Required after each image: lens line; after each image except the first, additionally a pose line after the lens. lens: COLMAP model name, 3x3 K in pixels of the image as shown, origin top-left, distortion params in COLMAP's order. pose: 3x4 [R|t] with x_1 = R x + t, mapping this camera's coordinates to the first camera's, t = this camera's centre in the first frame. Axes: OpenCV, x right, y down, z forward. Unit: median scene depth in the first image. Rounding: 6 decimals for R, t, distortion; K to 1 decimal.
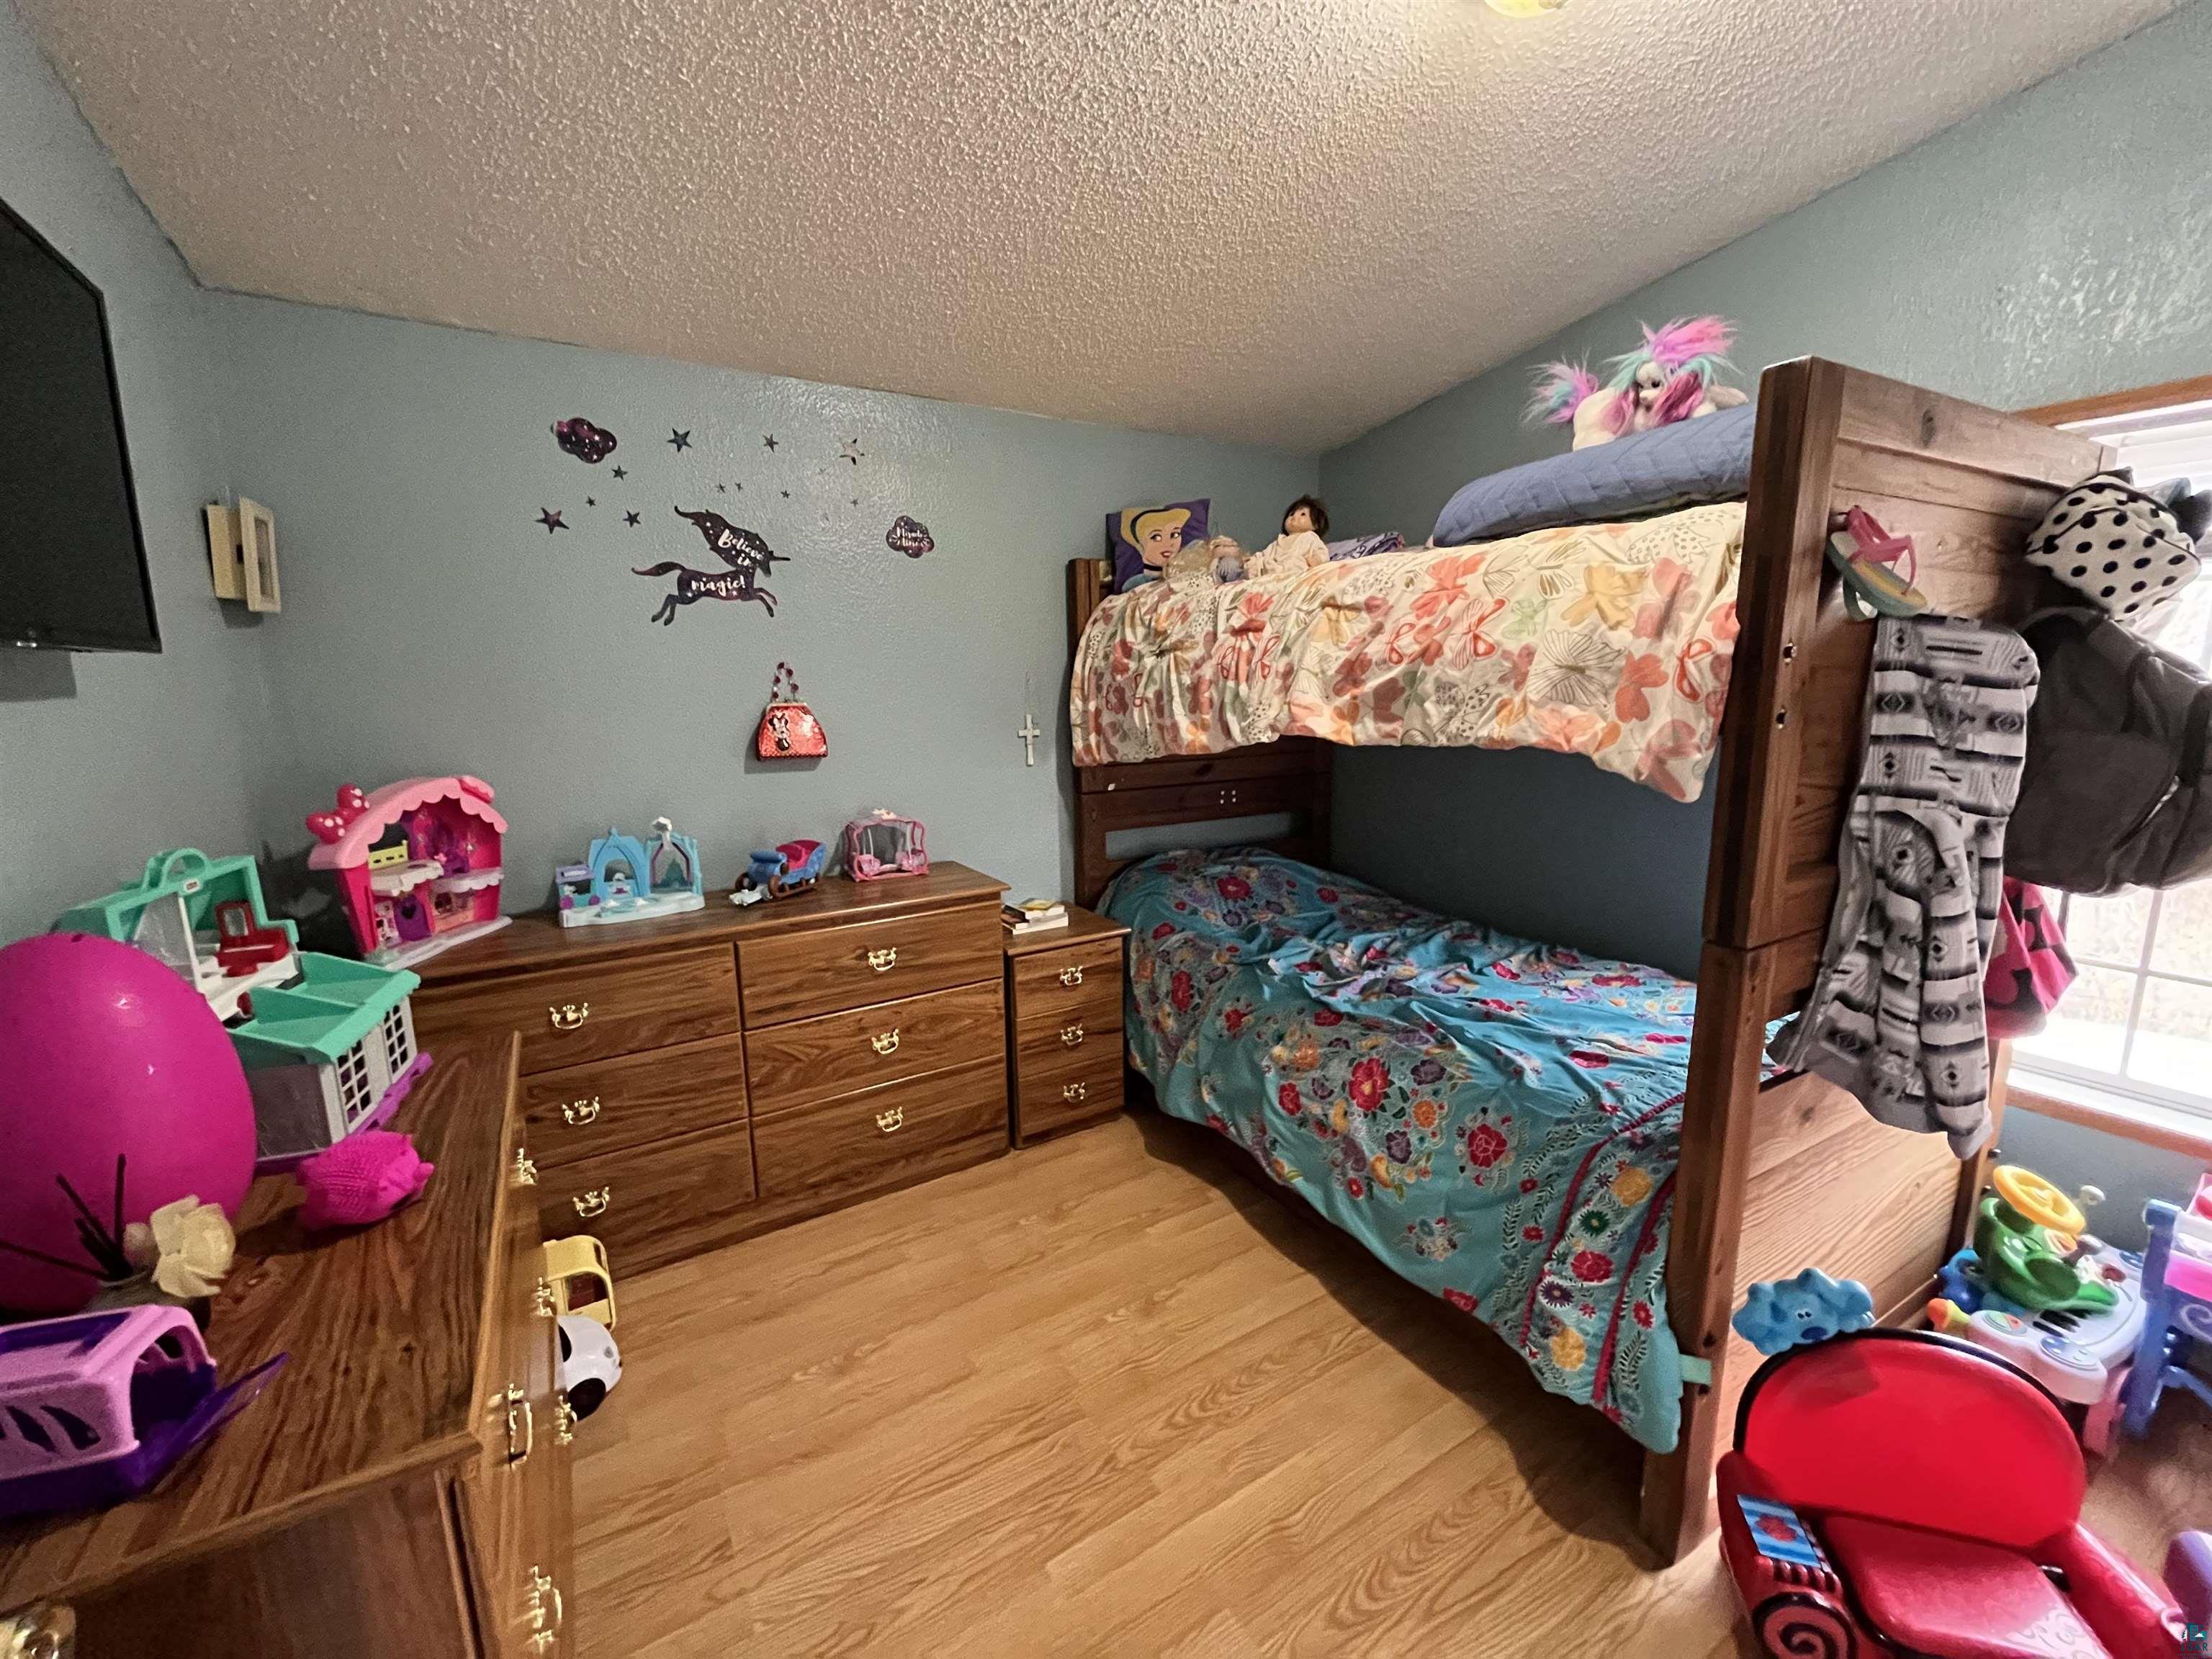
lens RADIAL K [[888.4, 0, 1106.2], [0, 888.4, 832.8], [0, 0, 1]] dist [-0.002774, -0.000636]
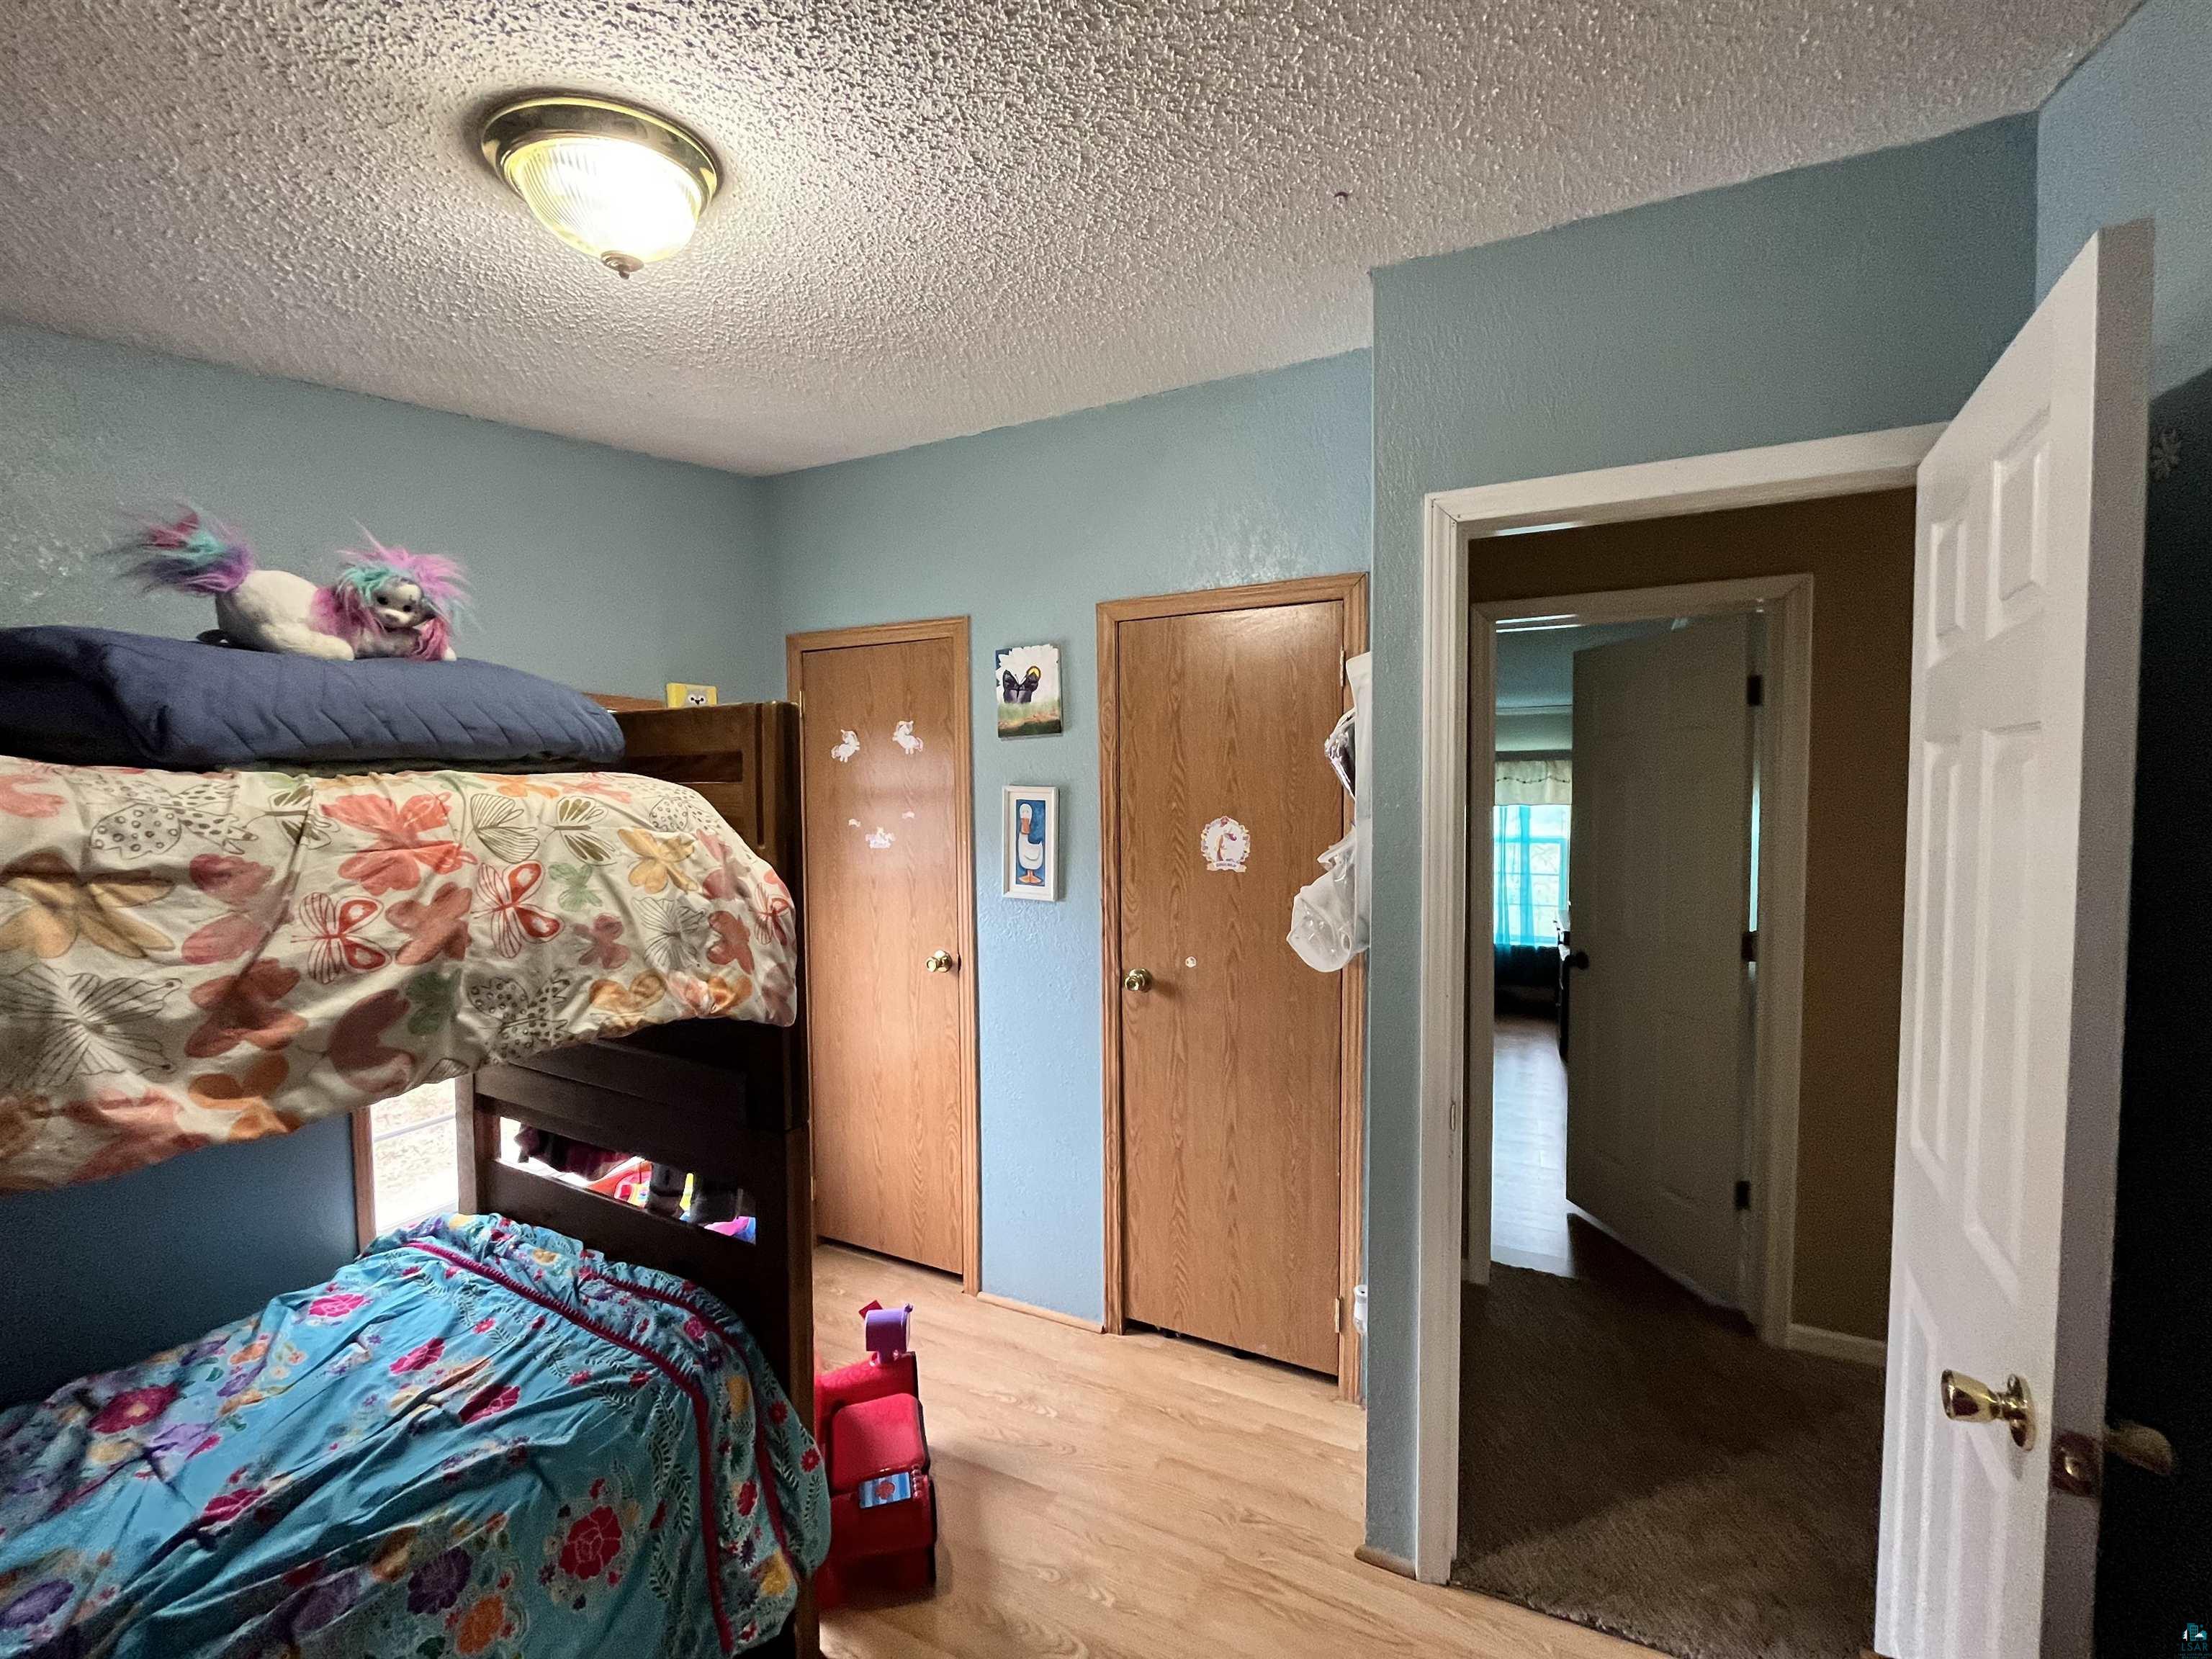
lens RADIAL K [[888.4, 0, 1106.2], [0, 888.4, 832.8], [0, 0, 1]] dist [-0.002774, -0.000636]
pose [[-0.539068, -0.020489, 0.842013, -0.442144], [0.161860, 0.978551, 0.127437, -0.272897], [-0.826564, 0.204985, -0.524189, 0.872546]]
